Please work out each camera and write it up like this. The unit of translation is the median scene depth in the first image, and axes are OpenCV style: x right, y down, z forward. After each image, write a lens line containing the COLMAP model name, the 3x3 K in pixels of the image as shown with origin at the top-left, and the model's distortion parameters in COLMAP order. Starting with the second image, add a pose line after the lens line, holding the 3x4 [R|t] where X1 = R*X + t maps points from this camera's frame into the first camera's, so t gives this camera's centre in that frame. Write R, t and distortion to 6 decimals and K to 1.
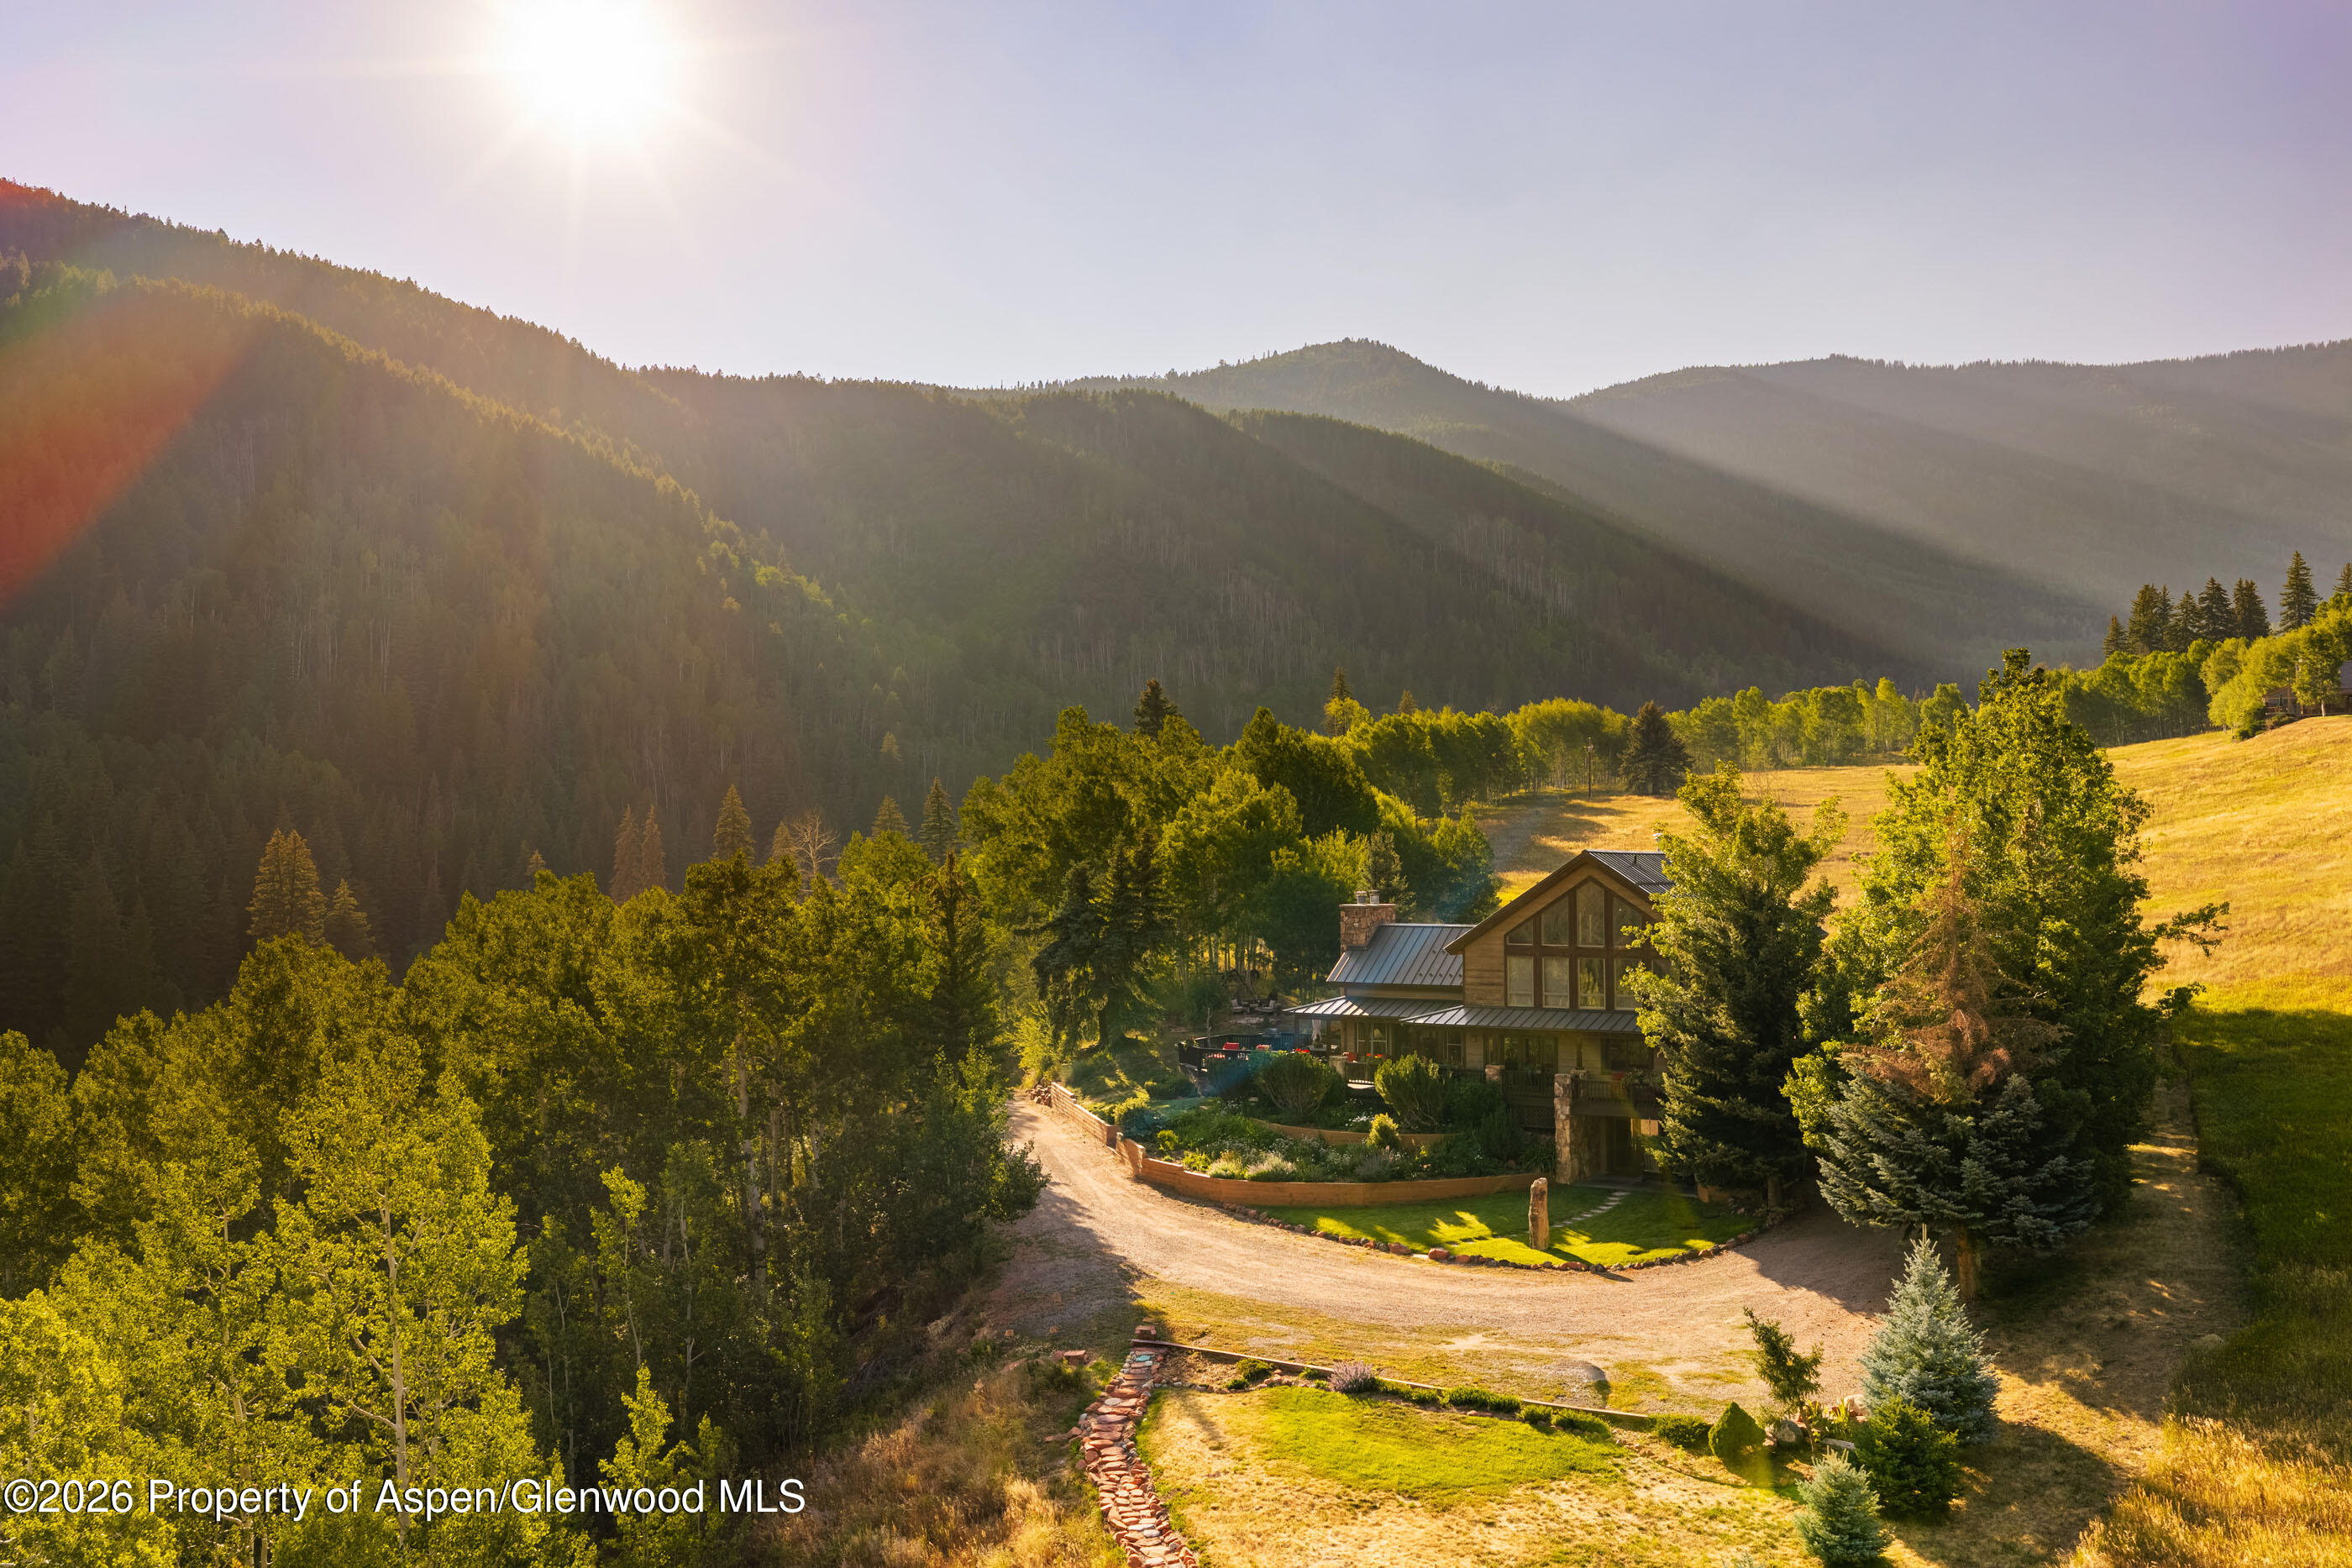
lens RADIAL K [[1942.0, 0, 1180.6], [0, 1942.0, 795.1], [0, 0, 1]] dist [0.025226, -0.040453]
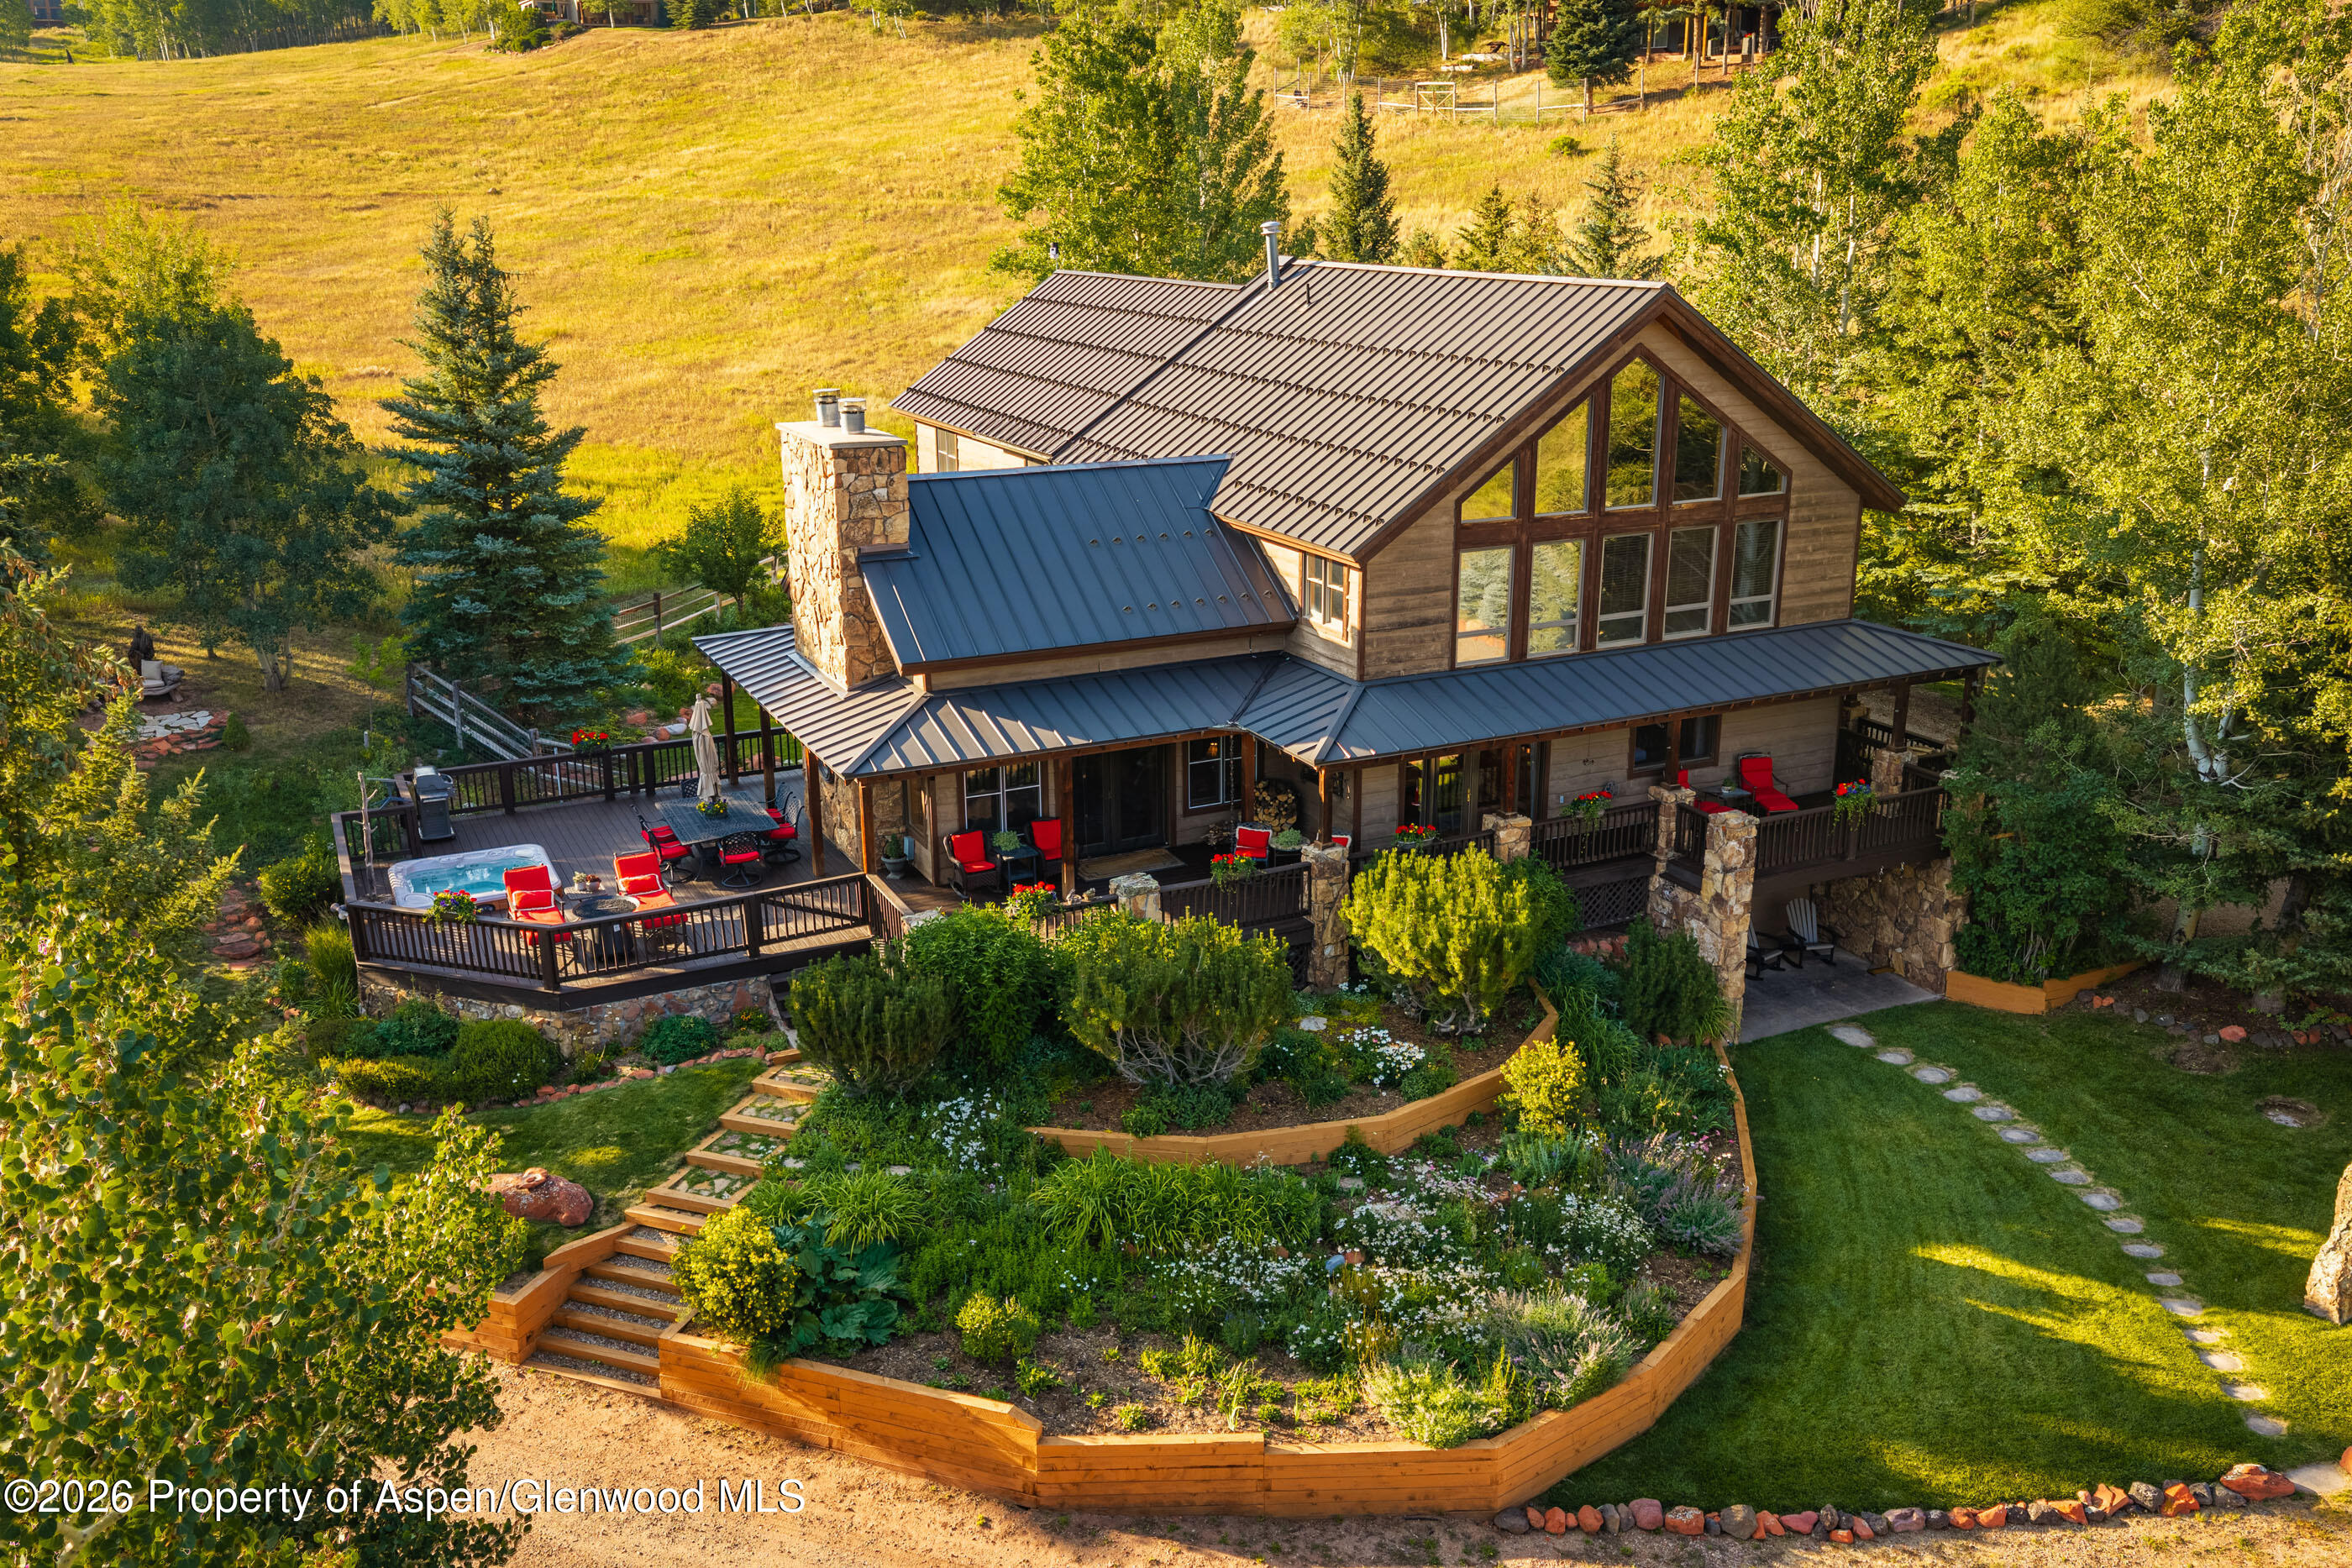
lens RADIAL K [[1942.0, 0, 1180.6], [0, 1942.0, 795.1], [0, 0, 1]] dist [0.025226, -0.040453]
pose [[0.545985, -0.252751, 0.798760, -0.178156], [-0.027805, 0.947416, 0.318796, 0.001589], [-0.837334, -0.196267, 0.510247, 0.707168]]
